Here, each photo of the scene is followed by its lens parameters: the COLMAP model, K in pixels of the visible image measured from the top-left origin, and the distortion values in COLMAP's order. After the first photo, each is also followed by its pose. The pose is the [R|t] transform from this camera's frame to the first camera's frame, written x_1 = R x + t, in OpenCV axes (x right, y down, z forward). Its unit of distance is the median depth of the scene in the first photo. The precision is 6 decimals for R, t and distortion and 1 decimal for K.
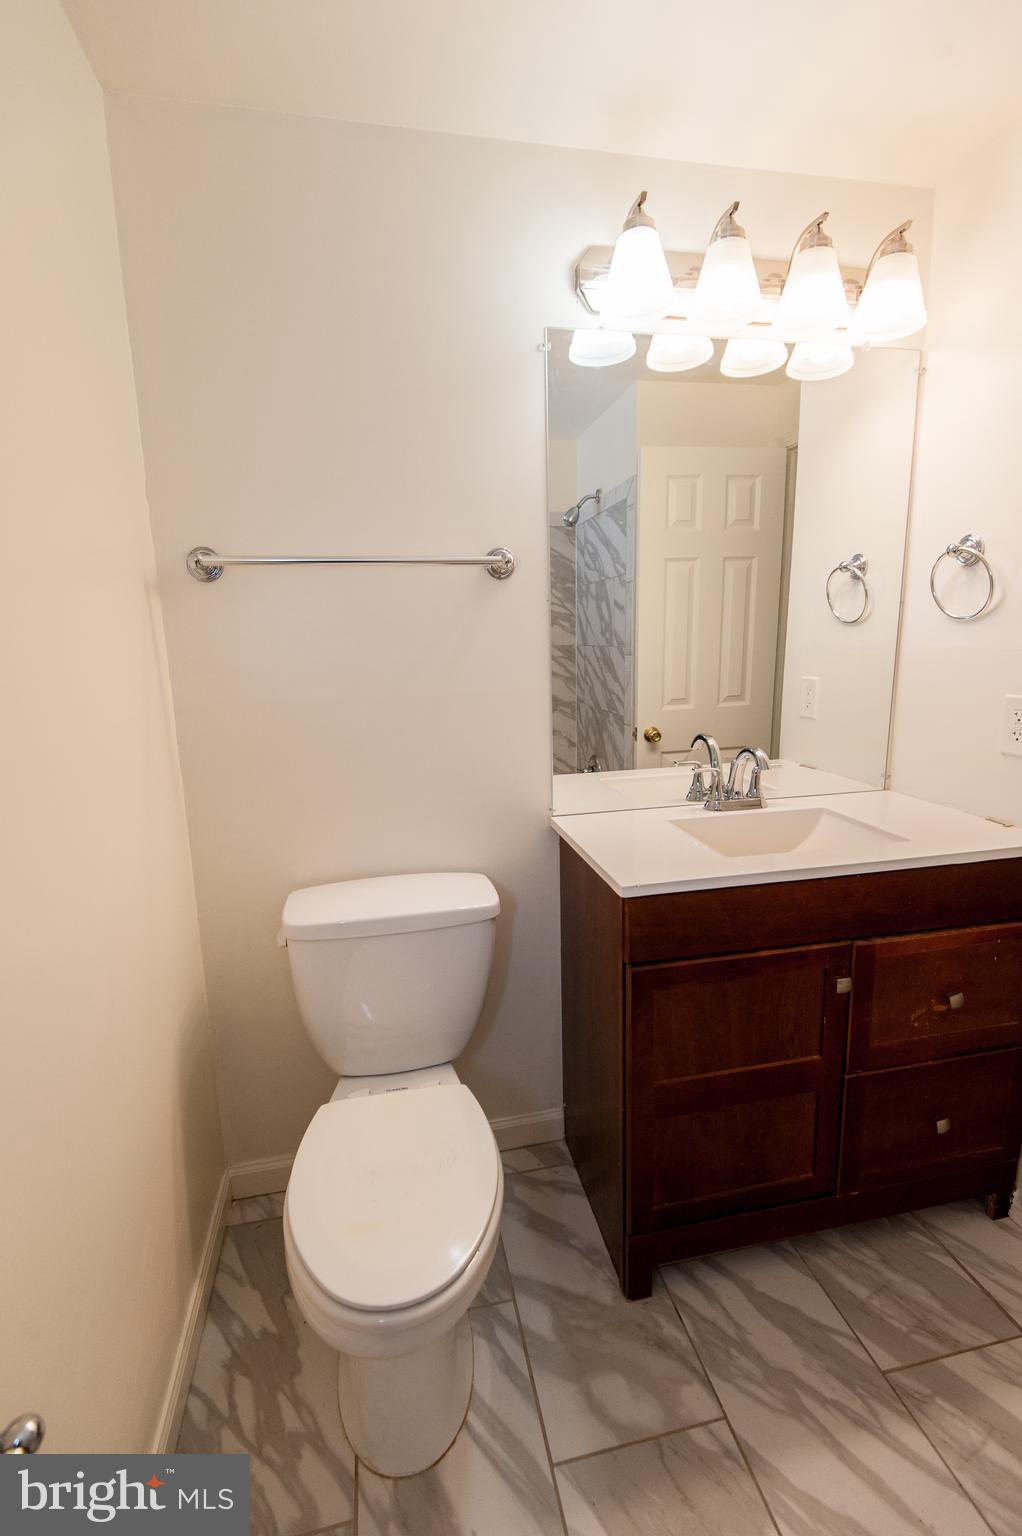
lens RADIAL K [[686.8, 0, 509.2], [0, 686.8, 764.6], [0, 0, 1]] dist [0.027325, -0.013349]
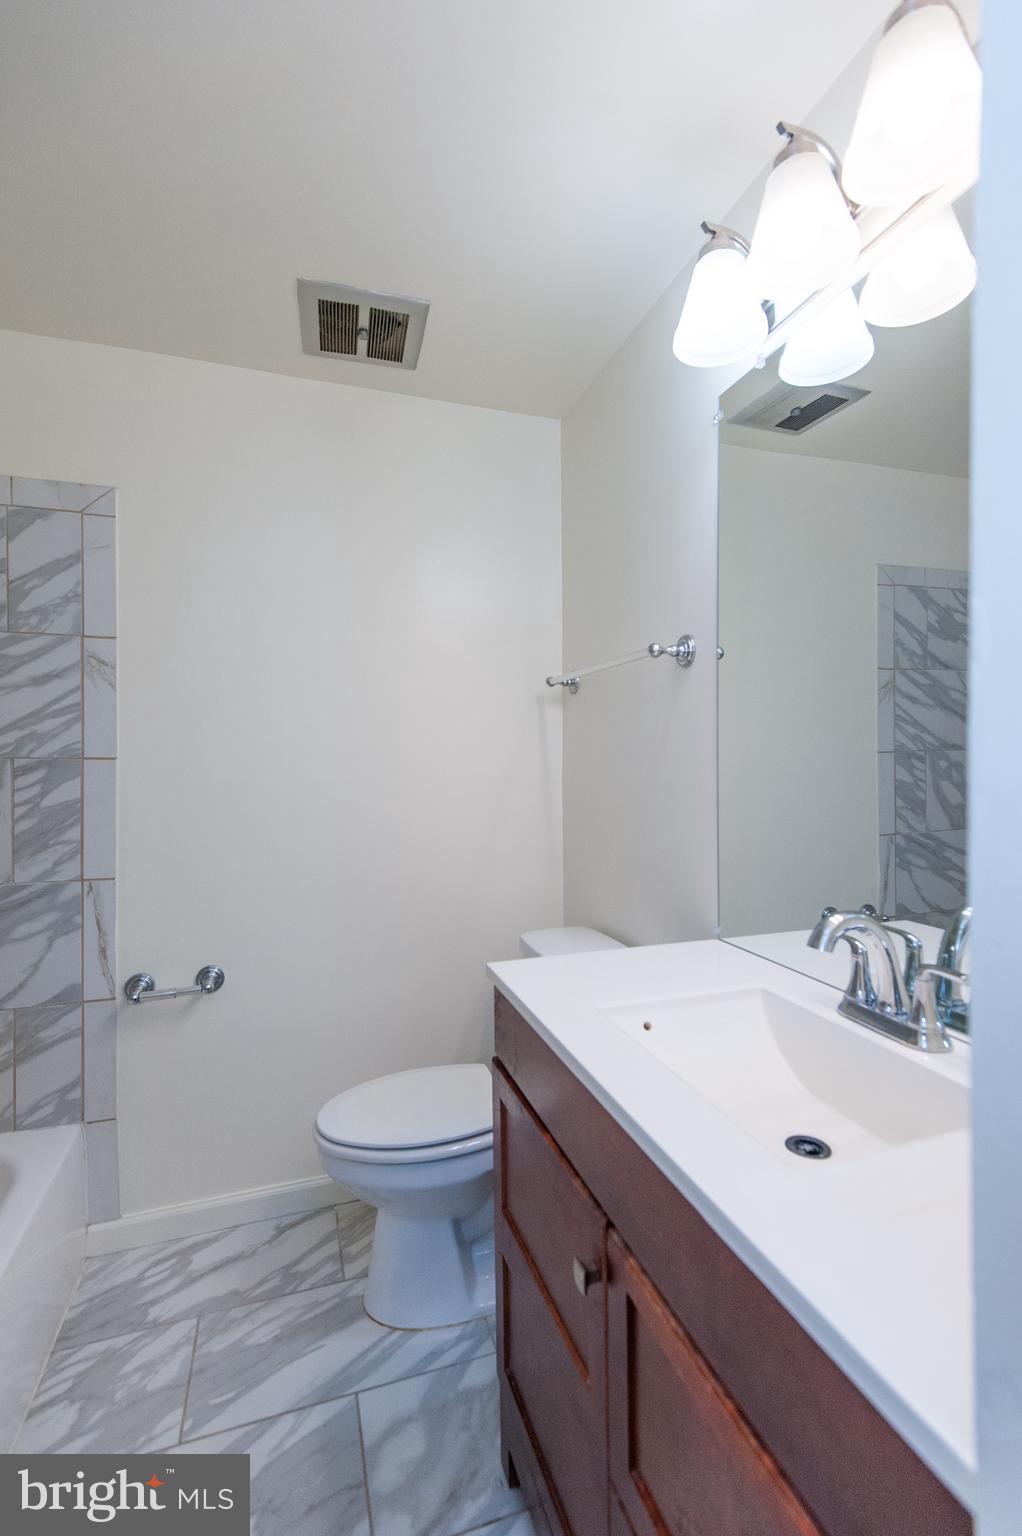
lens RADIAL K [[686.8, 0, 515.8], [0, 686.8, 765.6], [0, 0, 1]] dist [0.027325, -0.013349]
pose [[0.111627, 0.043090, -0.992816, 1.145993], [-0.180354, 0.983347, 0.022401, -0.140165], [0.977247, 0.176558, 0.117539, 0.852200]]
